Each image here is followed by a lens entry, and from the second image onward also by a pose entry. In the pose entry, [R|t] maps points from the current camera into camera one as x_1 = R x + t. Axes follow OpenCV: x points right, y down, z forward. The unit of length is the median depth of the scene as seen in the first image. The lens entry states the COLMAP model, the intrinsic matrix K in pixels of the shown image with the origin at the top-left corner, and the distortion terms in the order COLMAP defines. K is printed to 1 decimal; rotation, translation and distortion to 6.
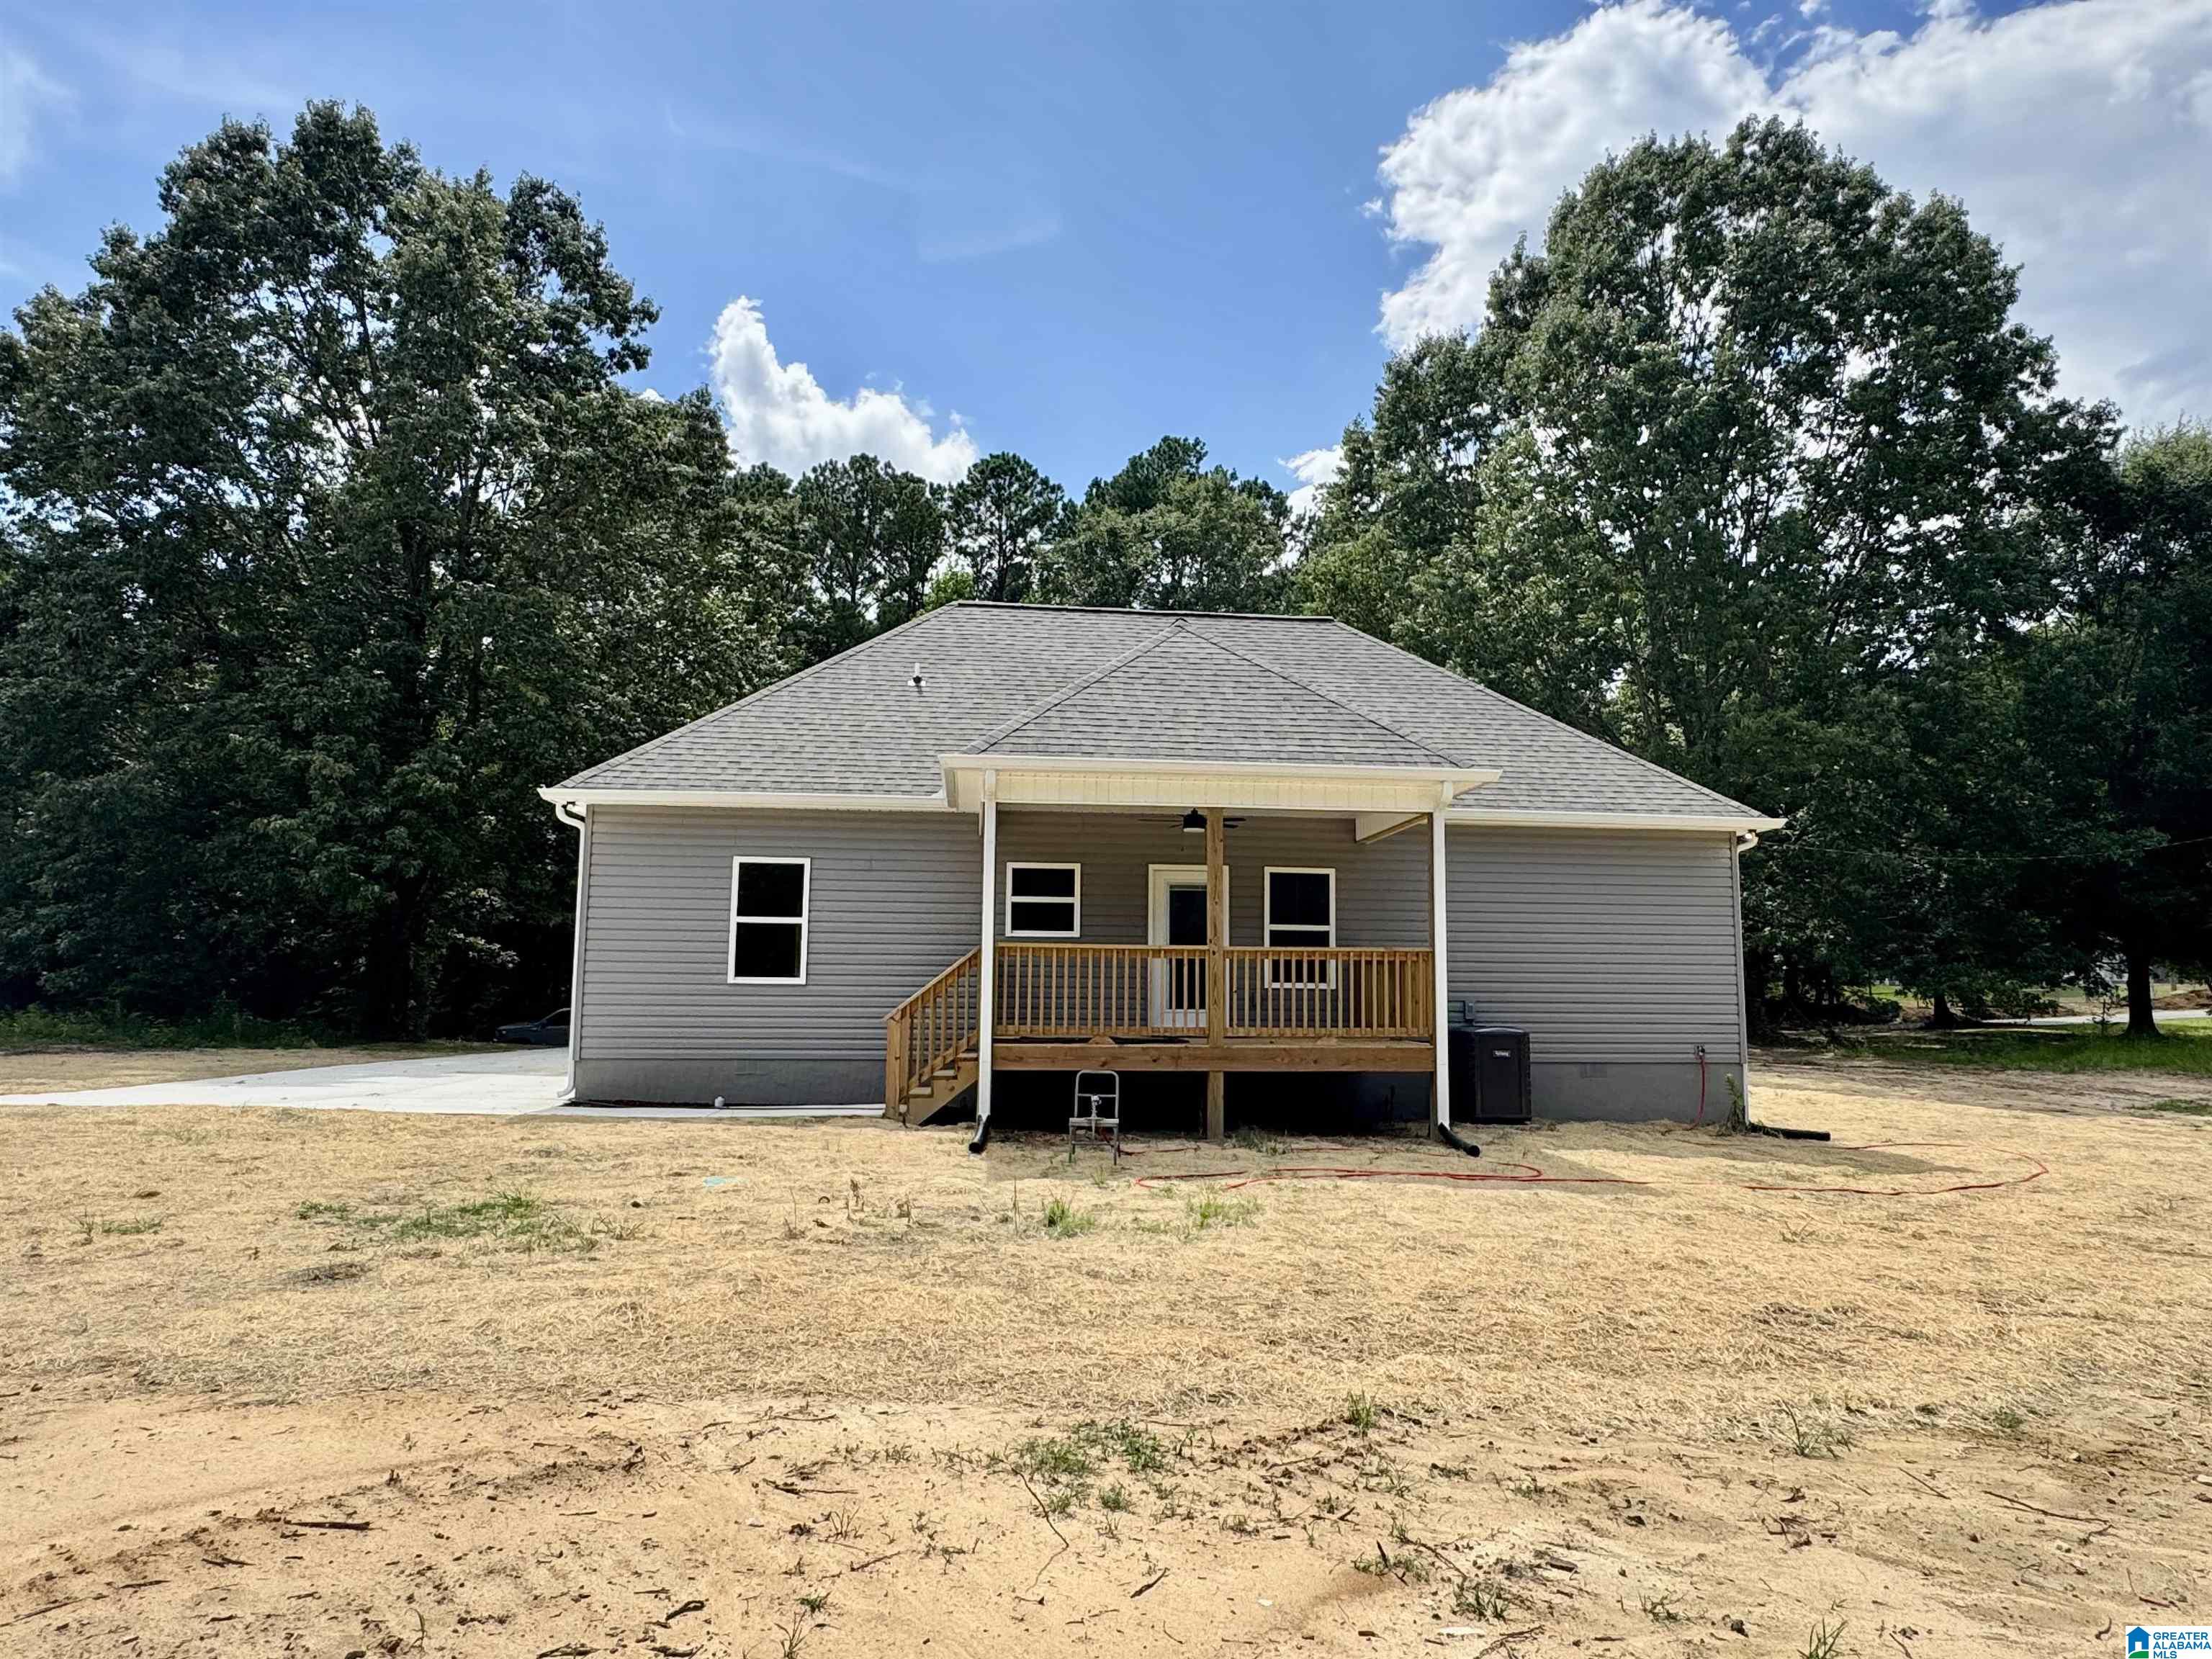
lens RADIAL K [[1343.1, 0, 1091.0], [0, 1343.1, 824.2], [0, 0, 1]] dist [0.006252, 0.004821]
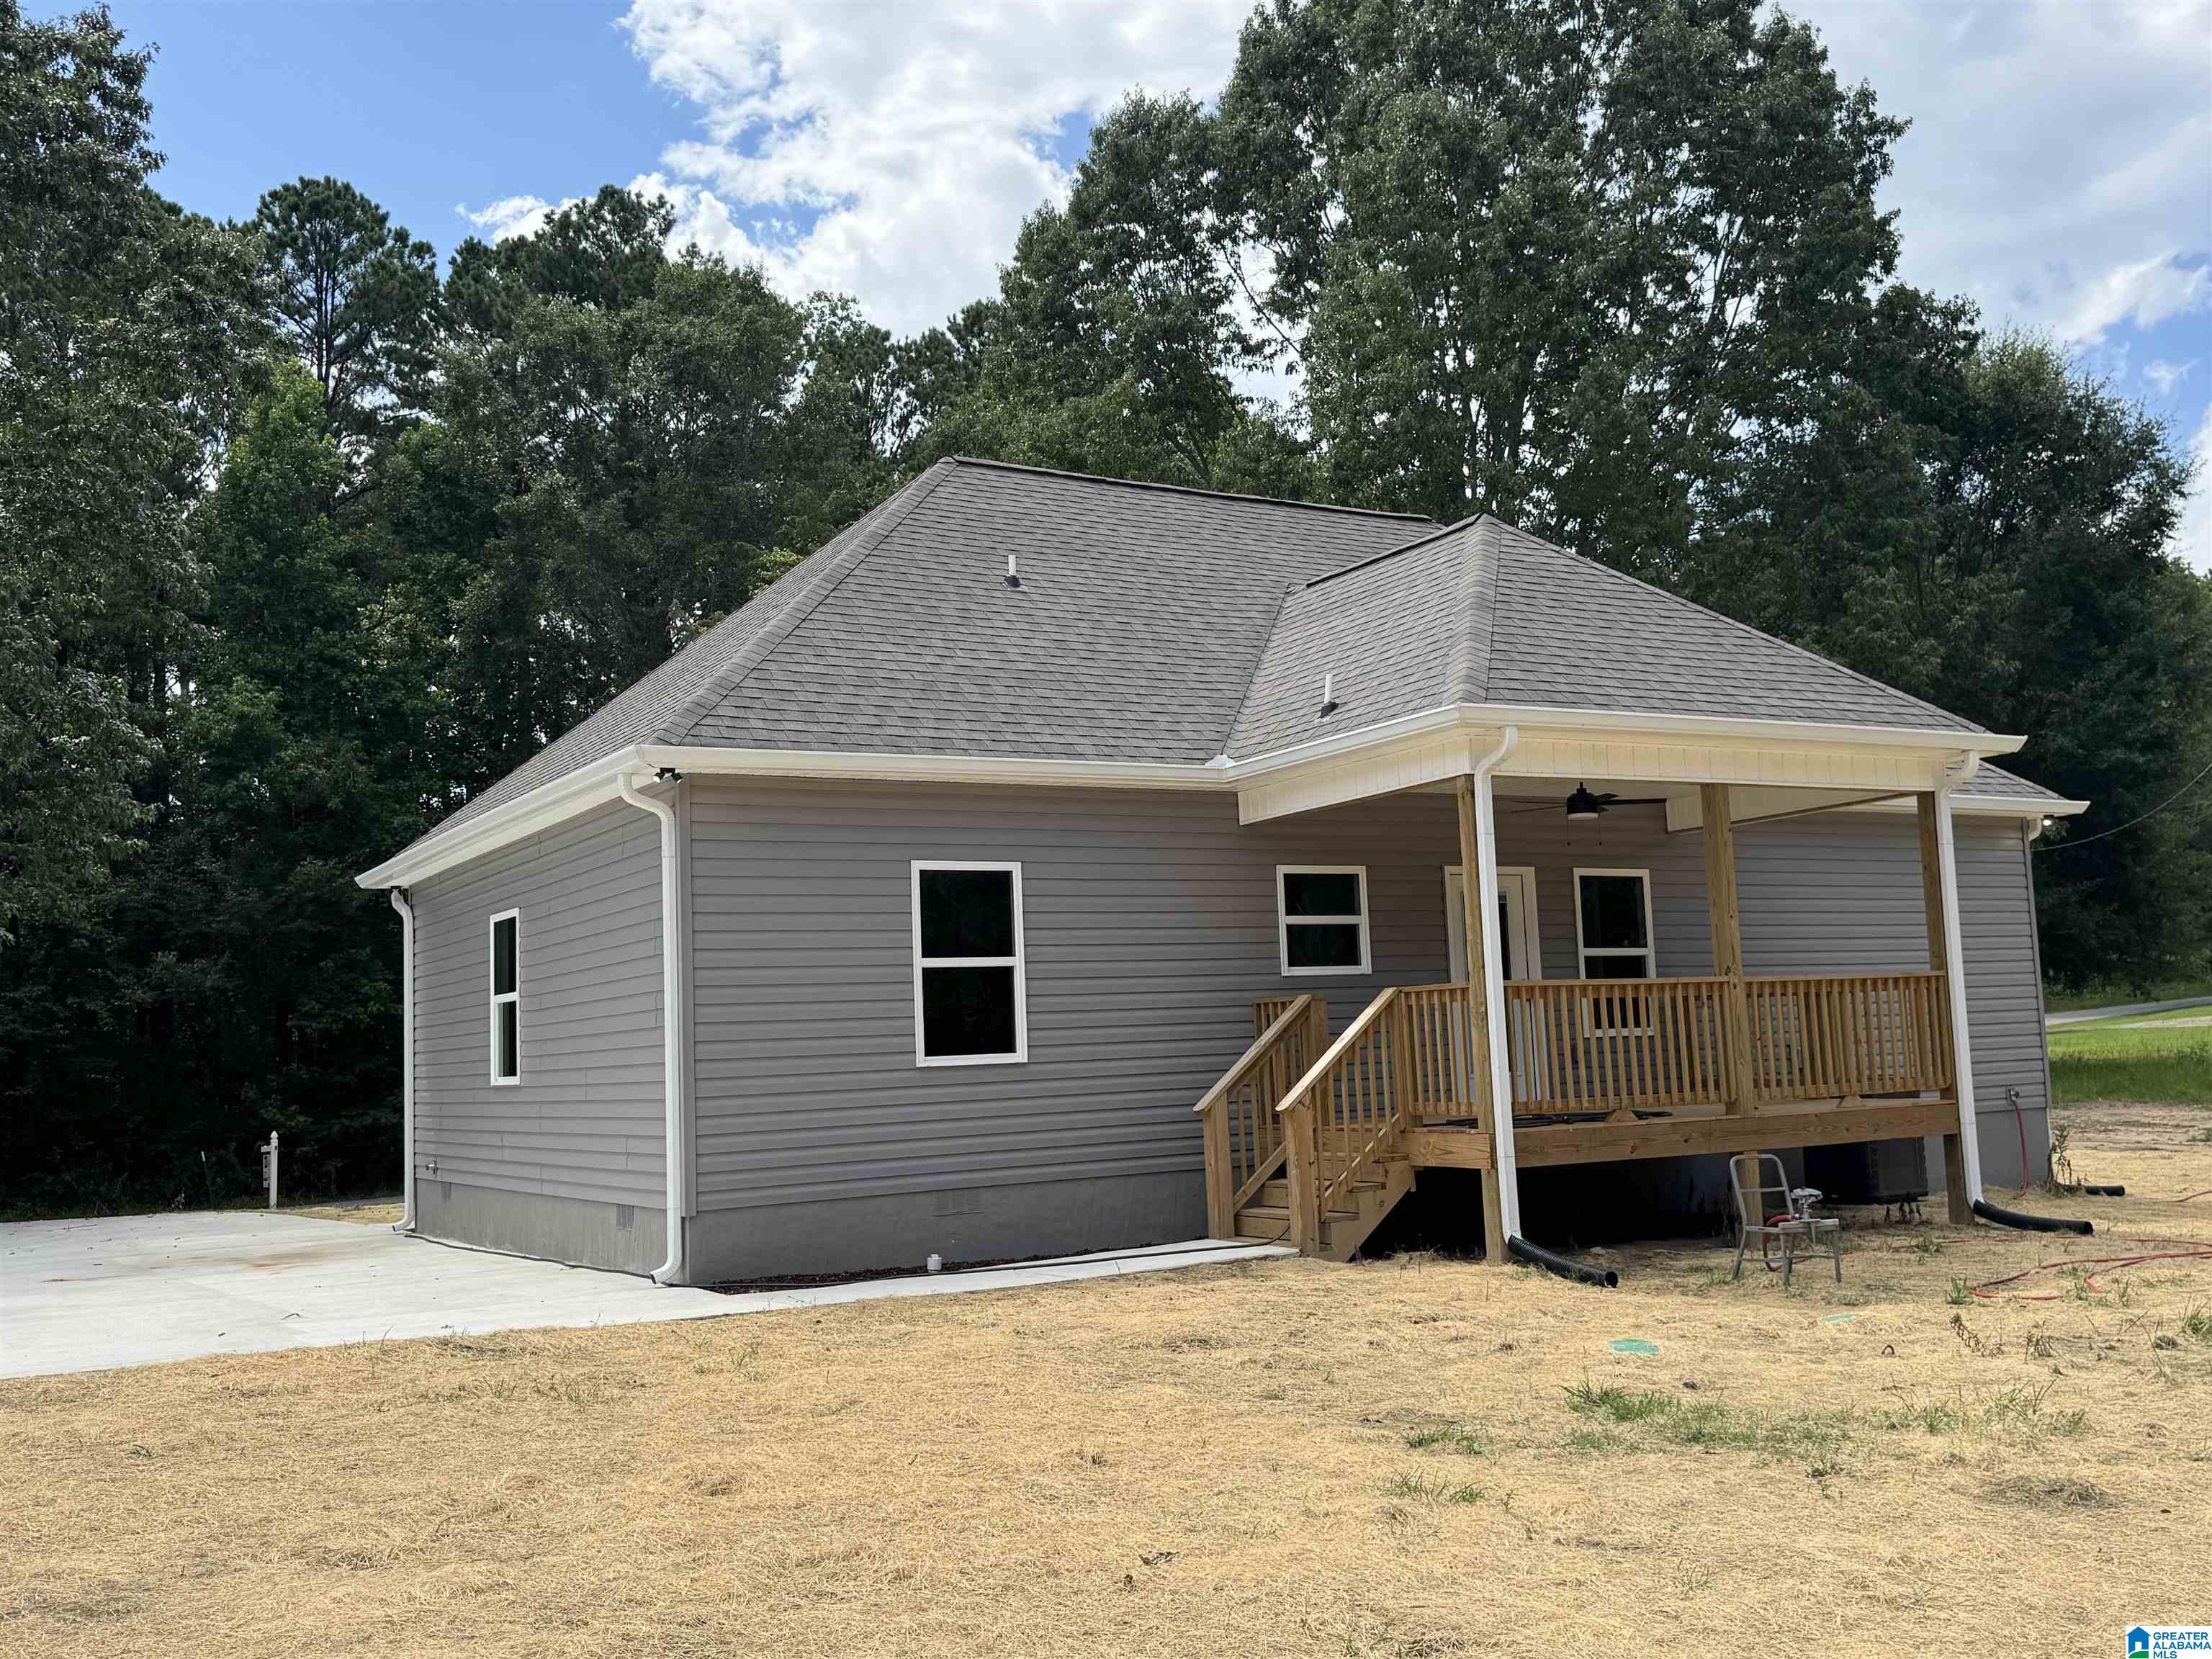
lens RADIAL K [[2062.9, 0, 1120.7], [0, 2062.9, 828.2], [0, 0, 1]] dist [0.052071, 0.000000]
pose [[0.910733, -0.003963, 0.412978, -0.547212], [0.000659, 0.999967, 0.008142, 0.002117], [-0.412996, -0.007143, 0.910705, 0.105456]]
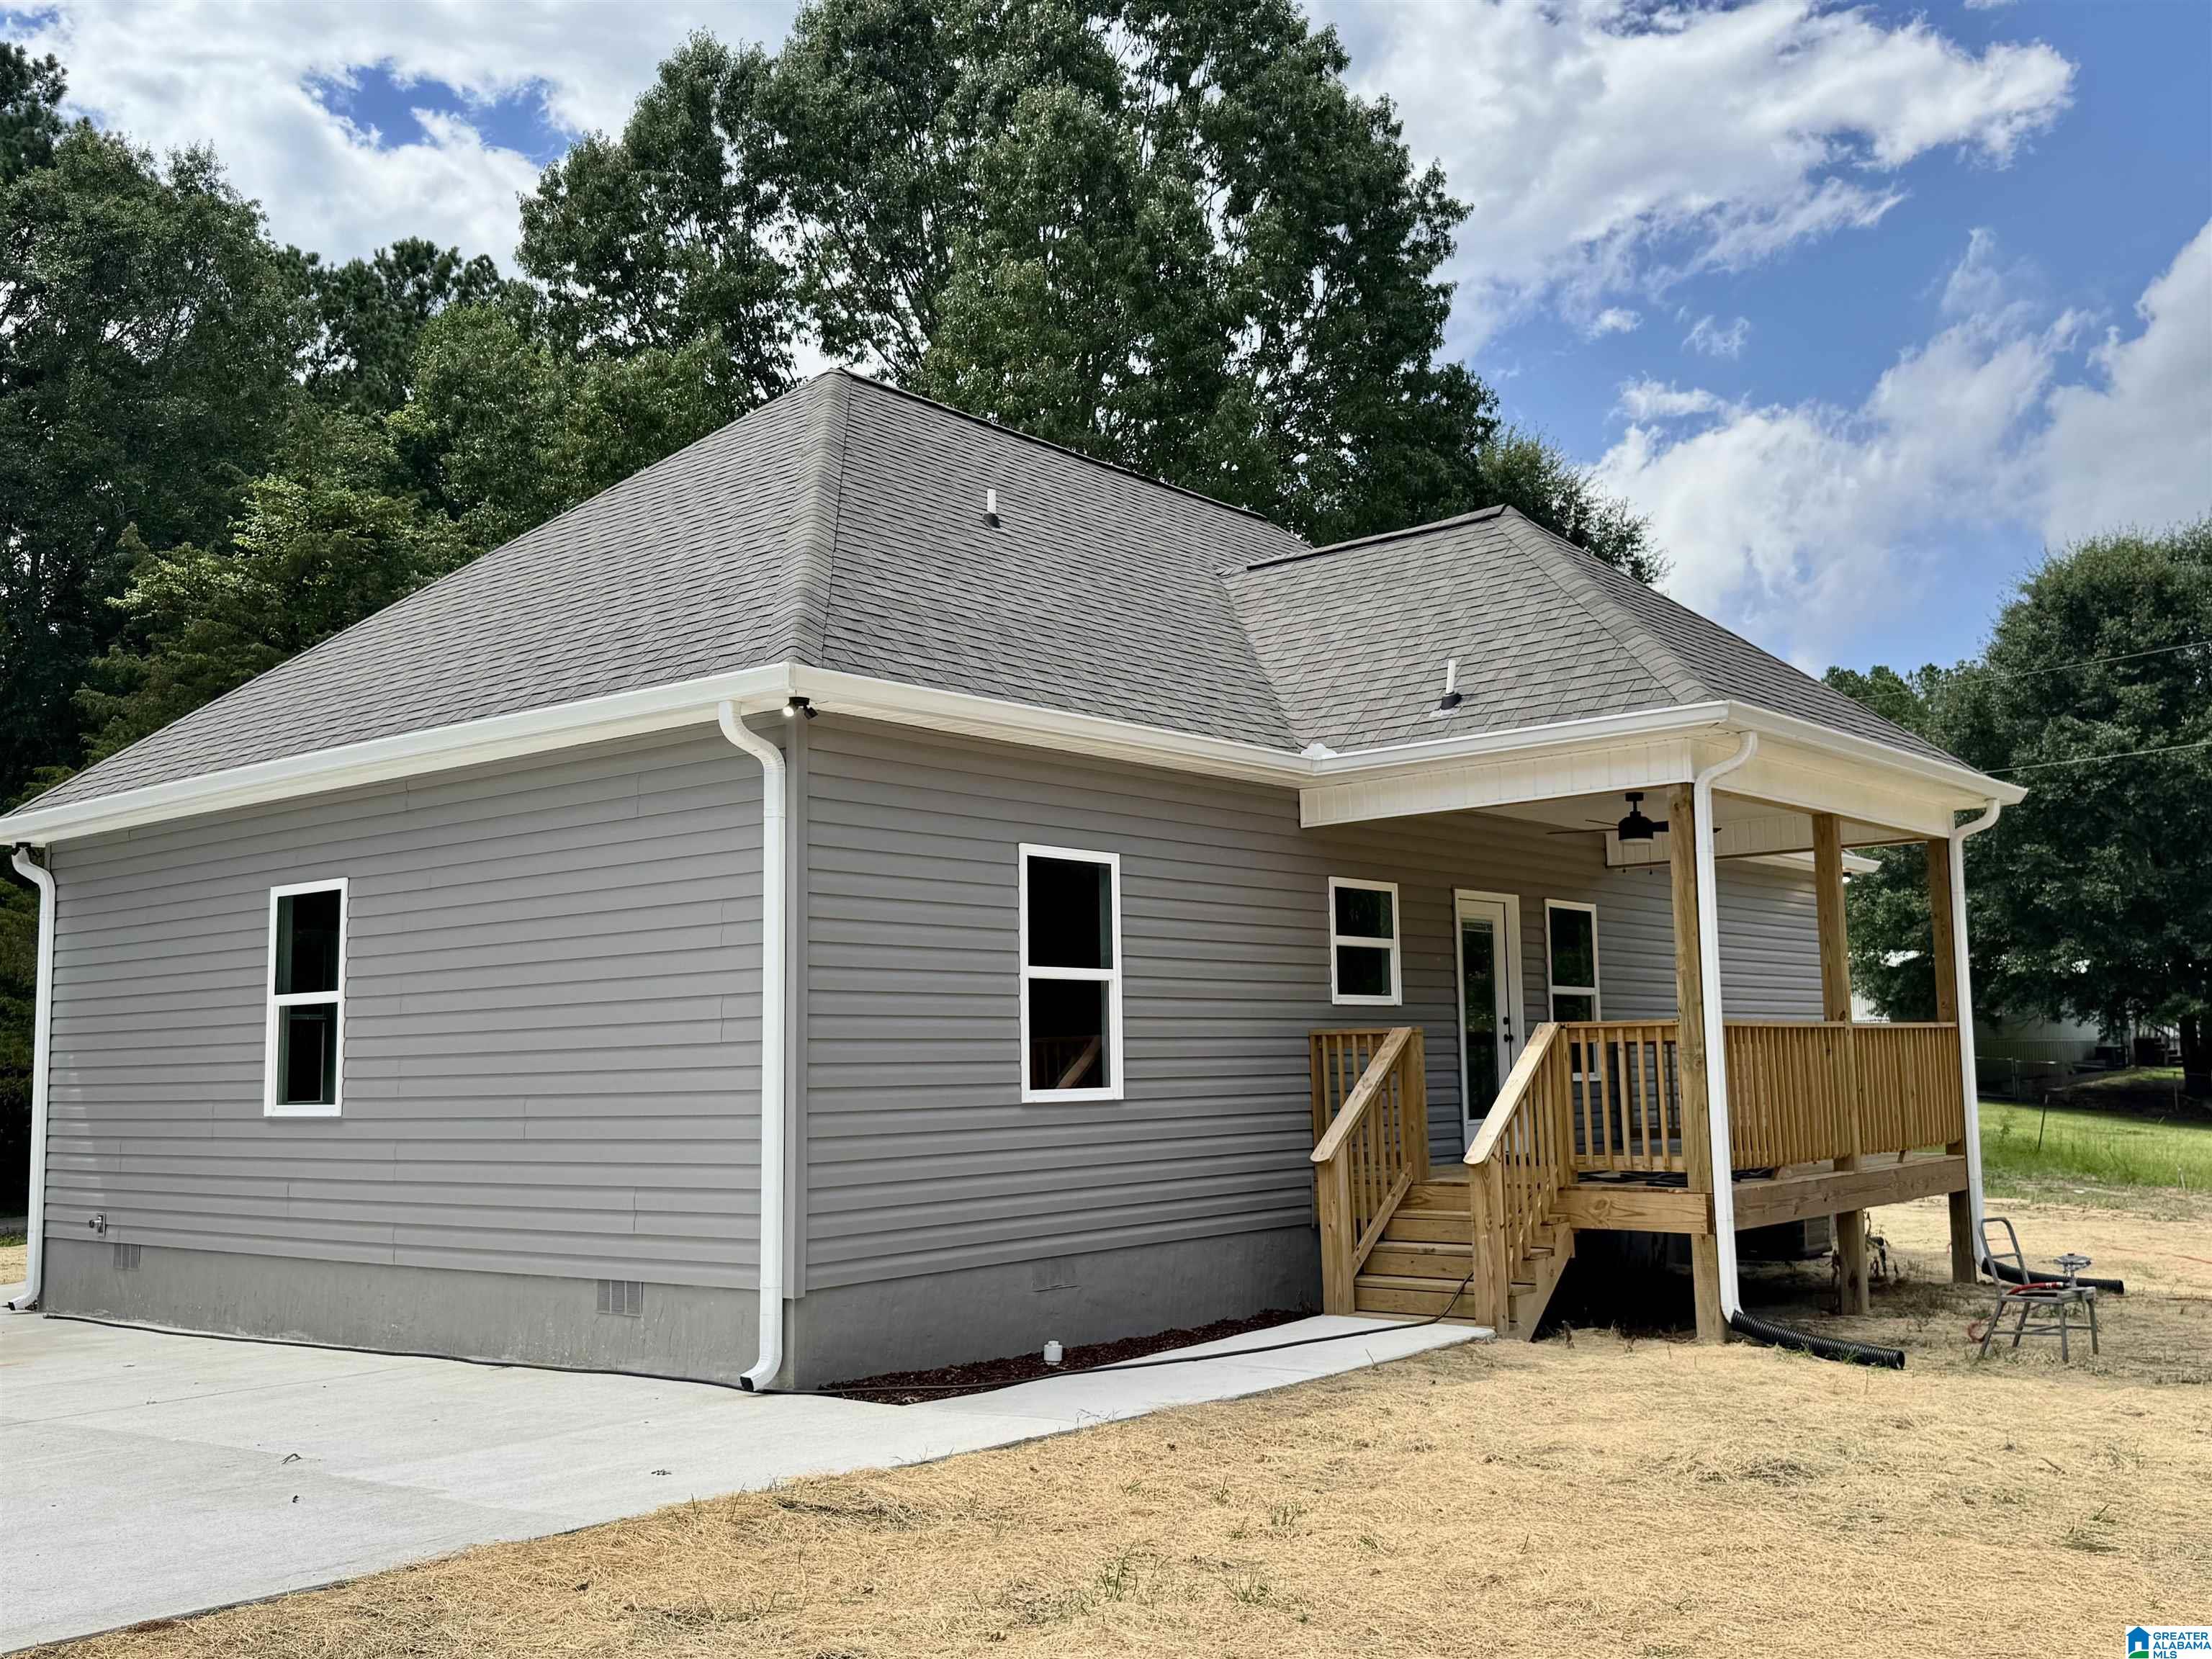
lens RADIAL K [[2062.9, 0, 1145.4], [0, 2062.9, 816.3], [0, 0, 1]] dist [0.052071, 0.000000]
pose [[0.709053, 0.061203, 0.702494, -0.733379], [-0.061122, 0.997811, -0.025239, 0.029783], [-0.702501, -0.025042, 0.711242, 0.424222]]
